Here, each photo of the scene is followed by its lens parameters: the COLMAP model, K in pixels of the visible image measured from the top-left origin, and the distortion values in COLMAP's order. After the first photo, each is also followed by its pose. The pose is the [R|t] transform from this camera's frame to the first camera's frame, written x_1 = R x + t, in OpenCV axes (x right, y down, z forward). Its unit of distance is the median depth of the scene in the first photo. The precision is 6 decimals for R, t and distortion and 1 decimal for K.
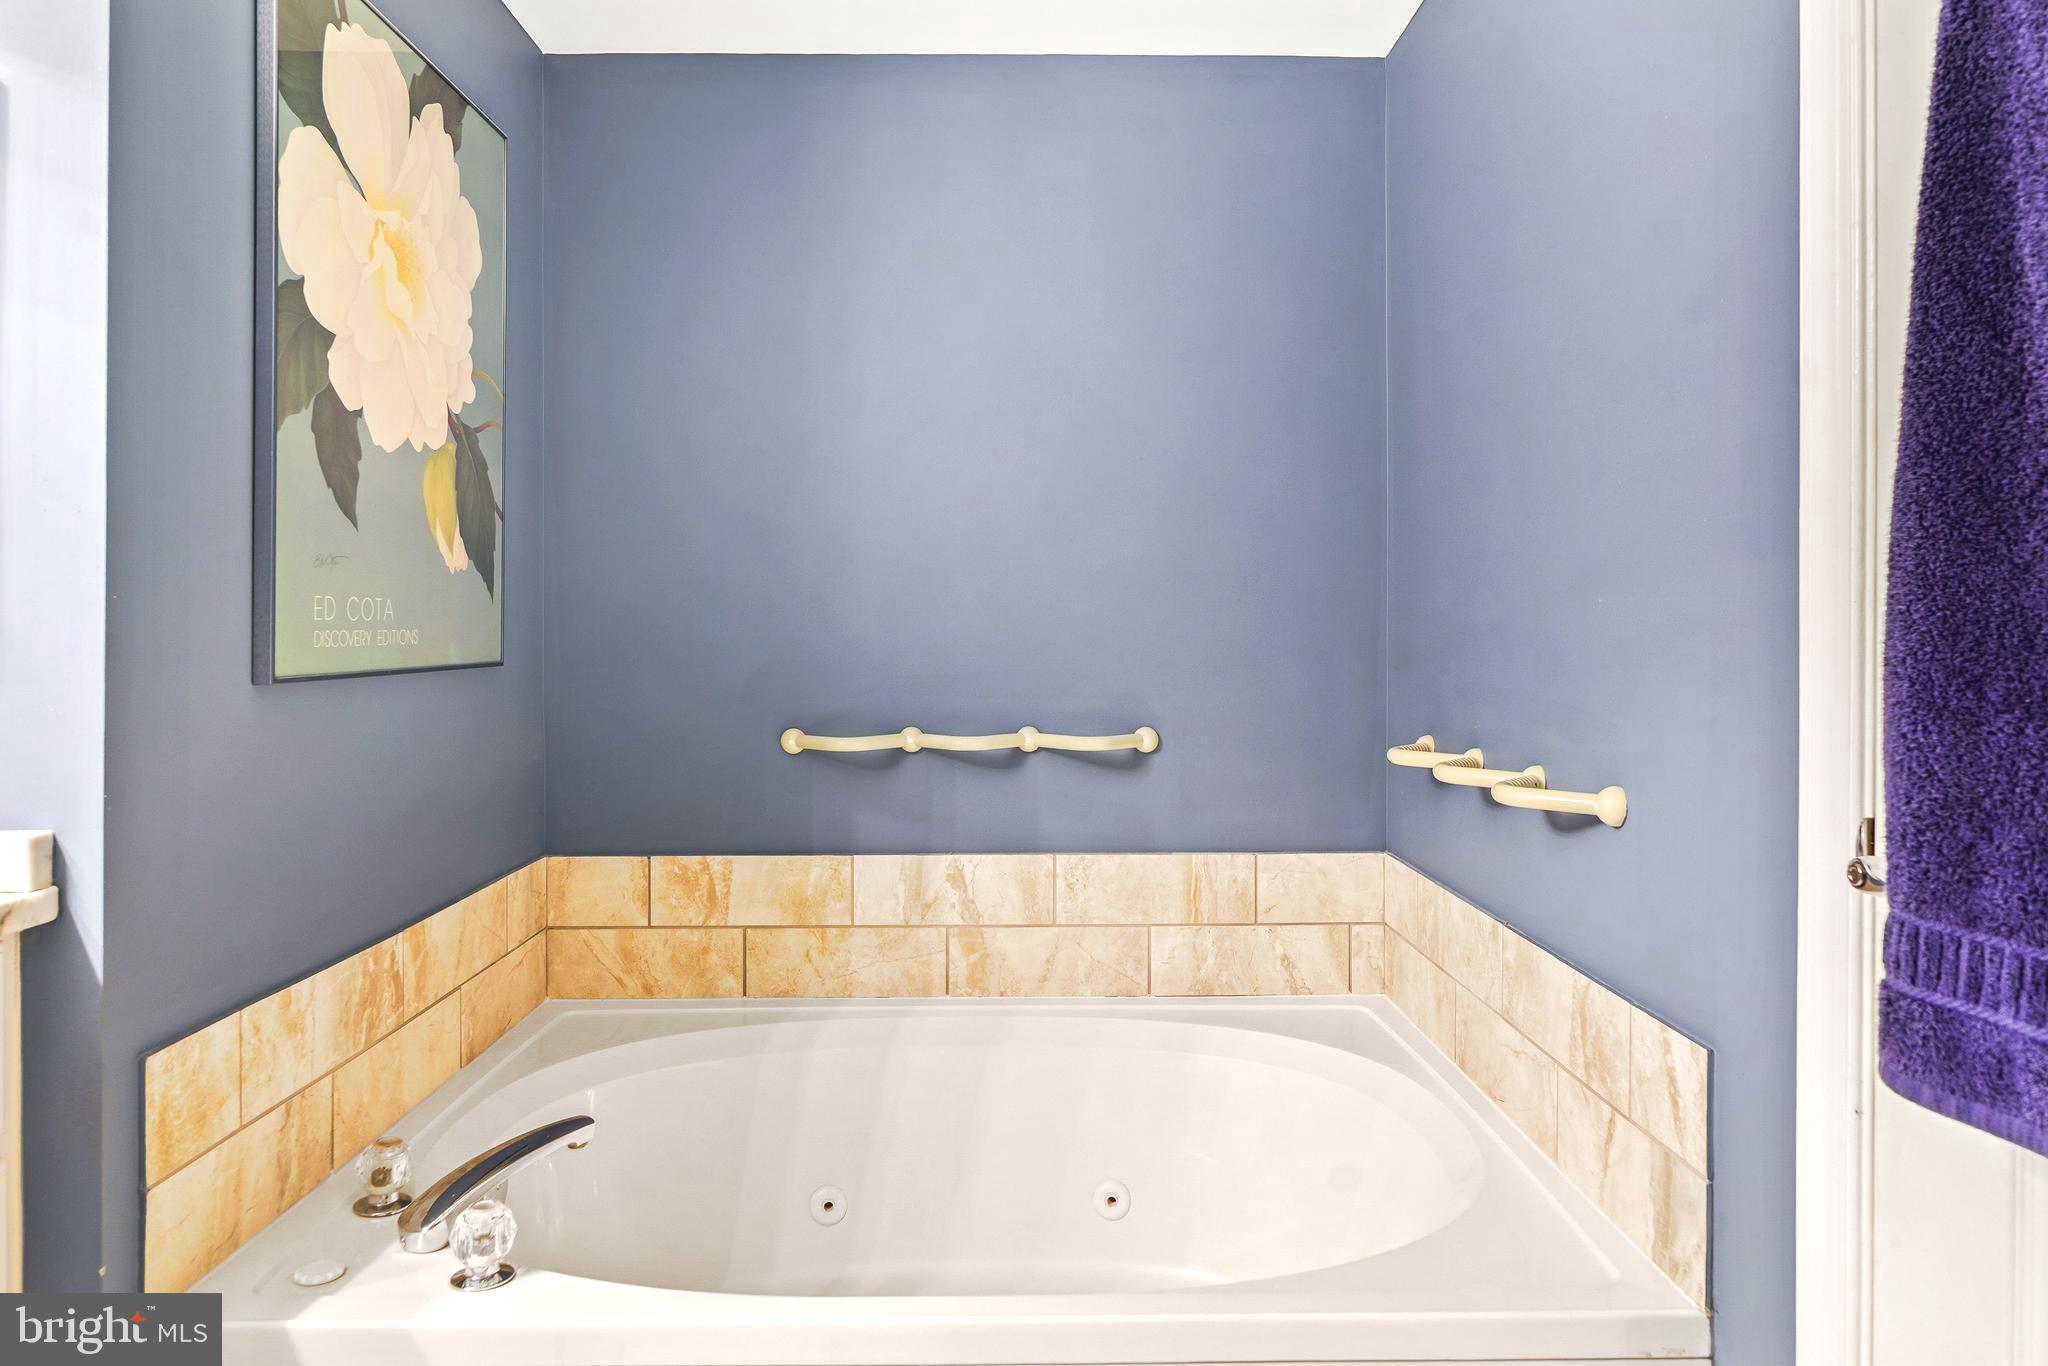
lens RADIAL K [[1247.1, 0, 1037.9], [0, 1247.1, 620.0], [0, 0, 1]] dist [-0.006043, -0.001195]
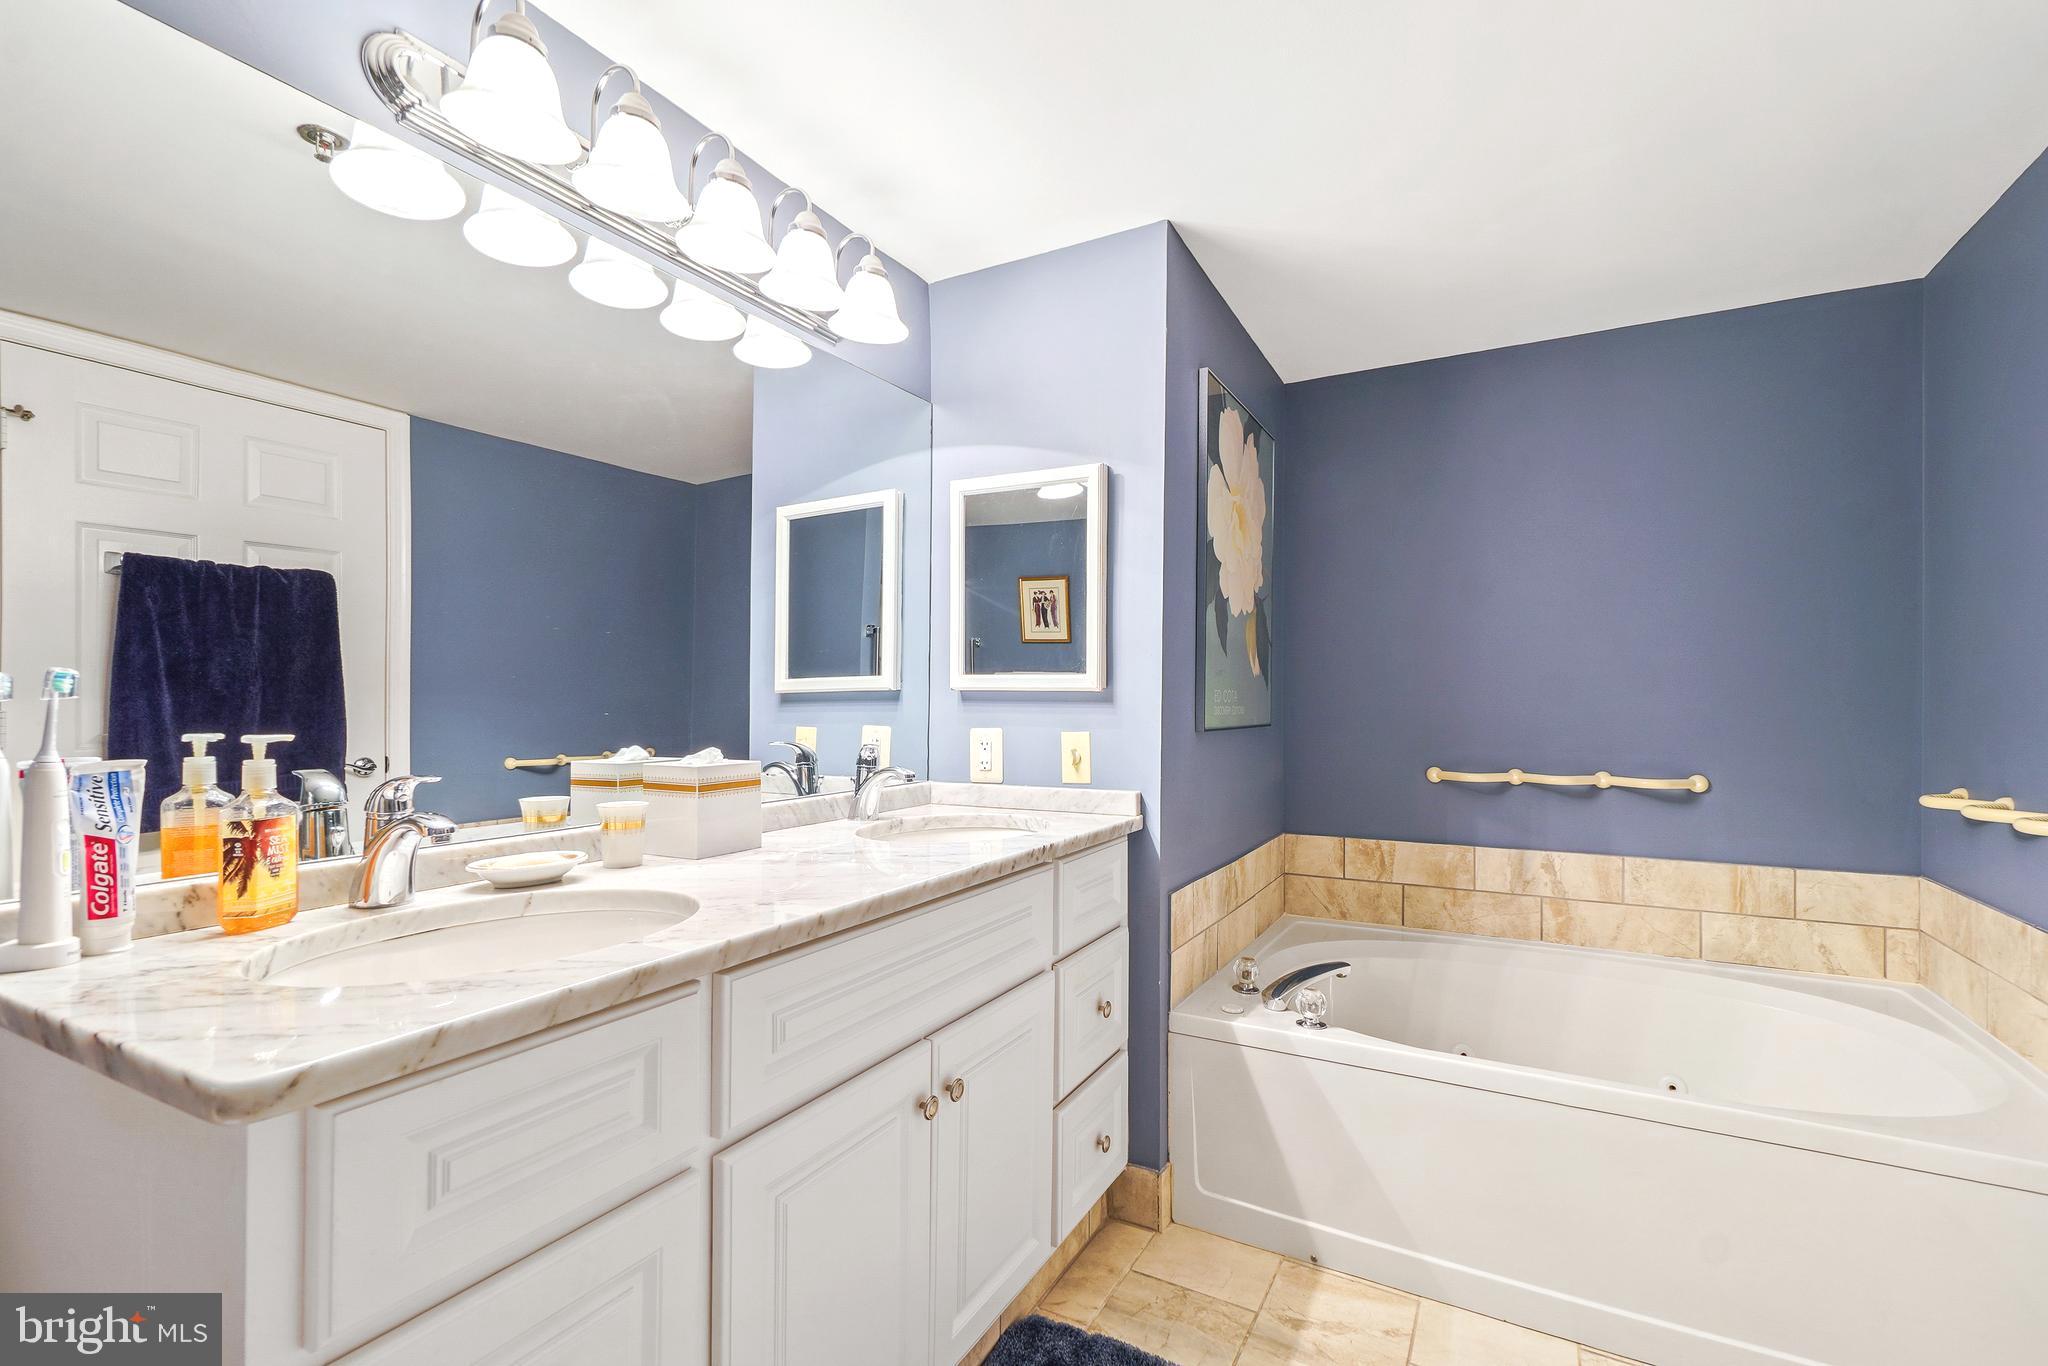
lens RADIAL K [[931.3, 0, 1017.6], [0, 931.3, 703.0], [0, 0, 1]] dist [0.007219, -0.001071]
pose [[0.870771, 0.002579, -0.491682, -0.070903], [-0.000654, 0.999991, 0.004086, -0.002408], [0.491688, -0.003236, 0.870765, -0.350854]]
